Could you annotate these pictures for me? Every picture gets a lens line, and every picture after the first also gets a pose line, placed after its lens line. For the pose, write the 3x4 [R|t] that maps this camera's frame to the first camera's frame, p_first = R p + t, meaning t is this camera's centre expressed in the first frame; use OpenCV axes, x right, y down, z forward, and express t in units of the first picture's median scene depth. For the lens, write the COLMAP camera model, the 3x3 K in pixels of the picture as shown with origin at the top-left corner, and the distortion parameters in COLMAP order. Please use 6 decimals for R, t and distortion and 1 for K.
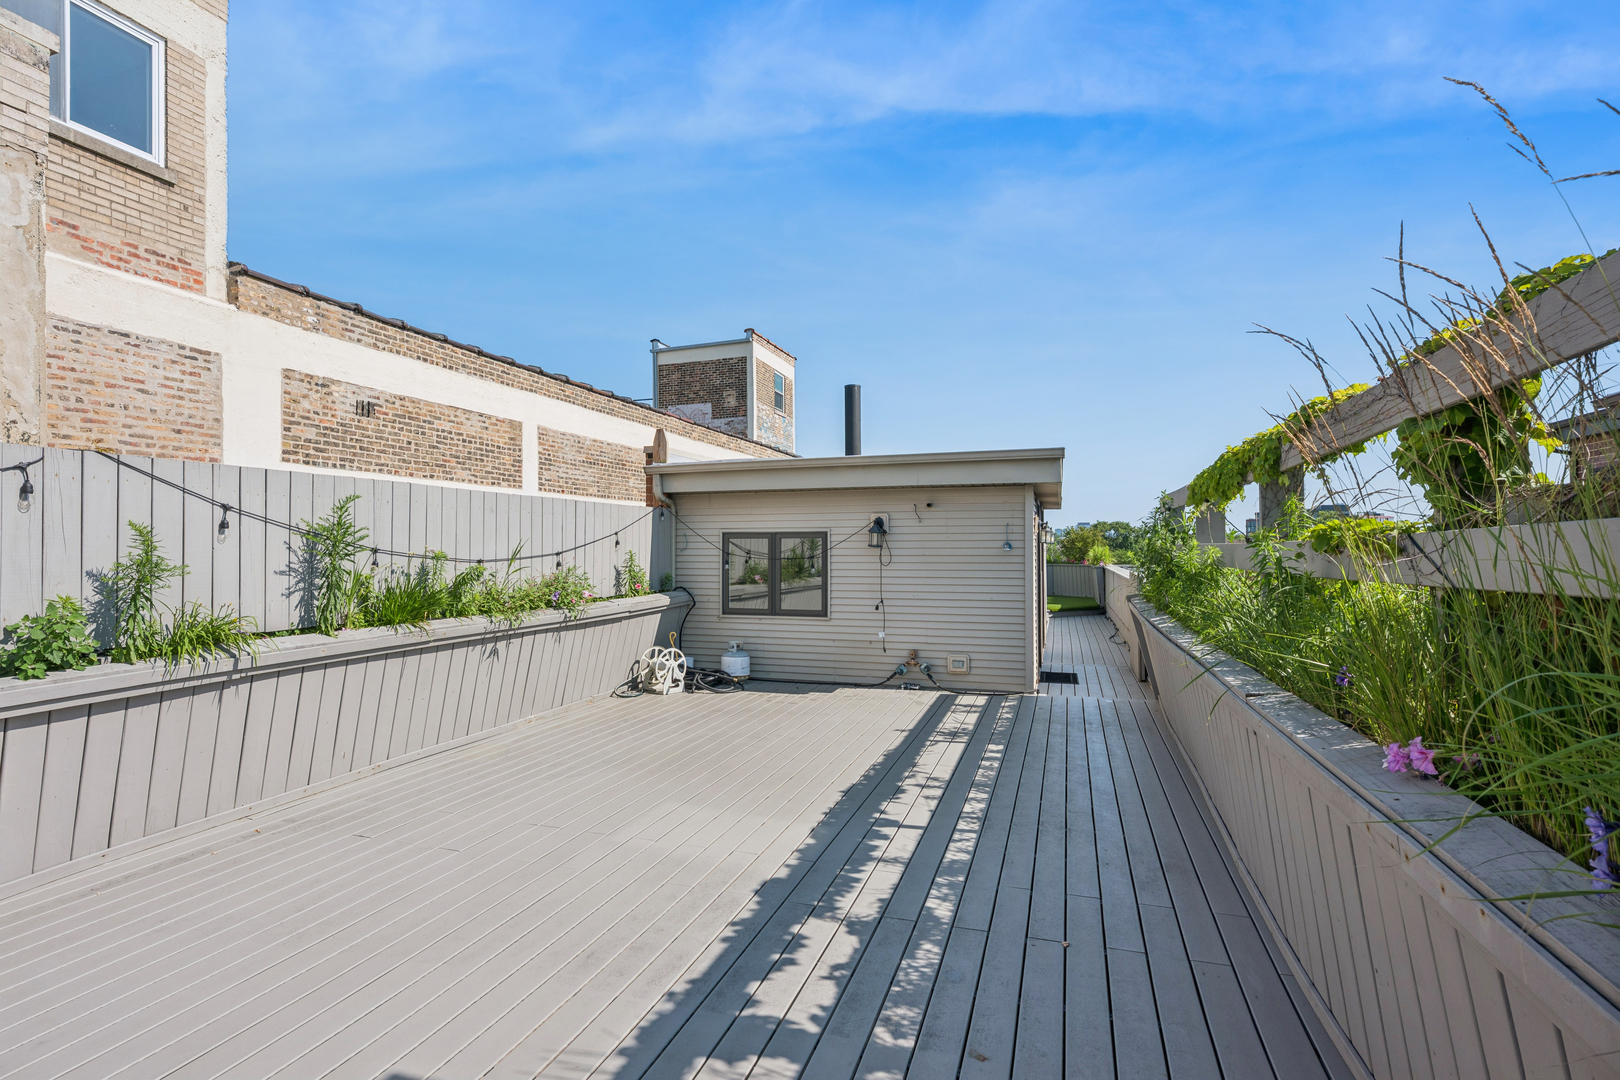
lens RADIAL K [[764.4, 0, 810.0], [0, 764.4, 540.0], [0, 0, 1]] dist [-0.001357, -0.000188]
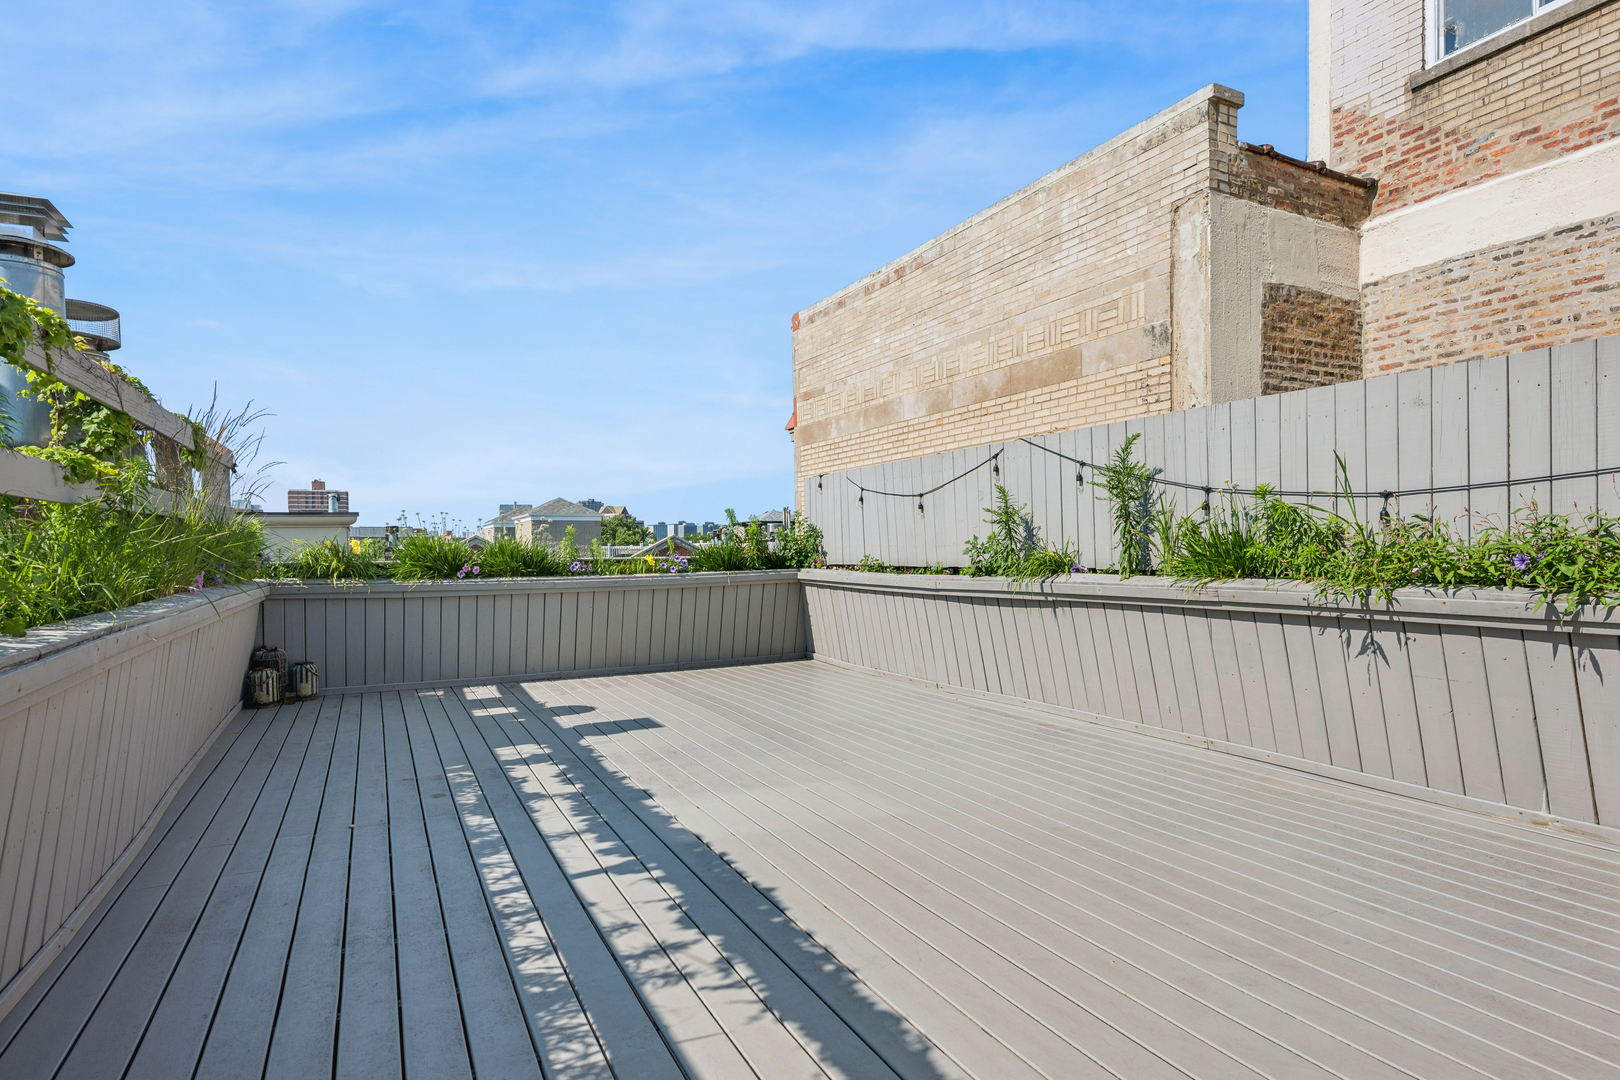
lens RADIAL K [[868.8, 0, 807.0], [0, 868.8, 559.0], [0, 0, 1]] dist [0.009136, -0.000540]
pose [[-0.704461, 0.018758, -0.709494, 0.513802], [0.022624, 0.999736, 0.003969, 0.090267], [0.709382, -0.013256, -0.704700, 1.599148]]
